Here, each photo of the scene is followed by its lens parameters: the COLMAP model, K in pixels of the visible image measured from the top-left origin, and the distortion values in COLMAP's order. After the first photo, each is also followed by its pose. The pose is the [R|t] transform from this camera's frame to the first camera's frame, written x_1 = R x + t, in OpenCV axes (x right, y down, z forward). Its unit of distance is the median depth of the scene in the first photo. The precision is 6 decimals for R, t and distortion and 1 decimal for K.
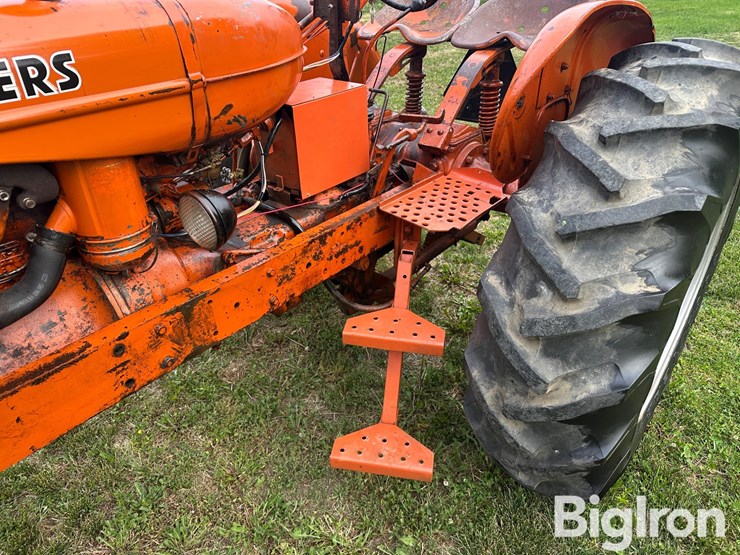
lens RADIAL K [[512.0, 0, 371.9], [0, 512.0, 272.5], [0, 0, 1]] dist [0.074072, -0.097143]
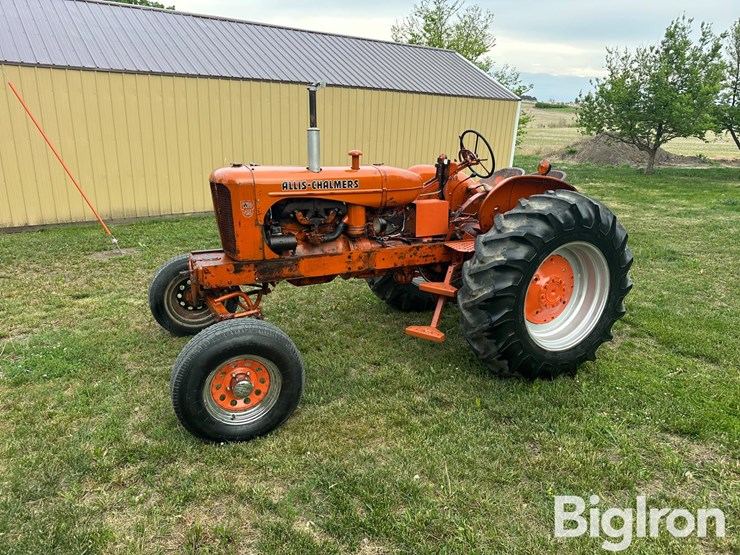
lens RADIAL K [[525.3, 0, 372.0], [0, 525.3, 280.9], [0, 0, 1]] dist [0.031980, -0.004258]
pose [[0.912733, 0.124578, -0.389100, 0.920369], [-0.225566, 0.947726, -0.225689, 0.915395], [0.340645, 0.293761, 0.893121, -1.811412]]
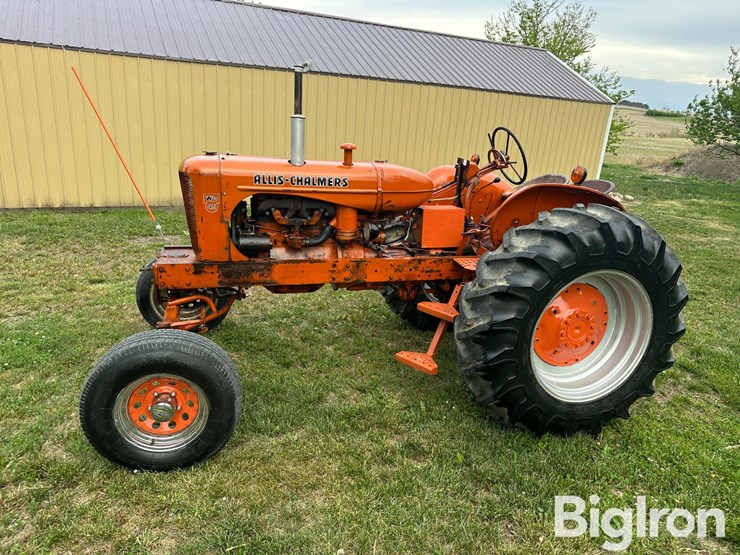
lens RADIAL K [[524.9, 0, 376.1], [0, 524.9, 277.1], [0, 0, 1]] dist [0.020238, -0.003059]
pose [[0.828626, 0.196164, -0.524308, 1.169424], [-0.337660, 0.922175, -0.188624, 0.604557], [0.446503, 0.333337, 0.830374, -1.251437]]
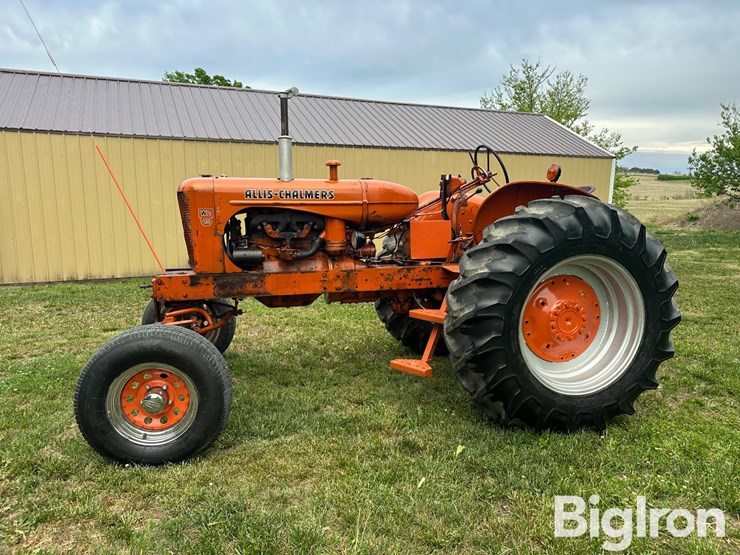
lens RADIAL K [[525.9, 0, 368.2], [0, 525.9, 277.5], [0, 0, 1]] dist [0.023104, -0.006008]
pose [[0.804640, 0.067193, -0.589948, 1.397543], [-0.302845, 0.901066, -0.310427, 0.916169], [0.510724, 0.428445, 0.745383, -1.094677]]
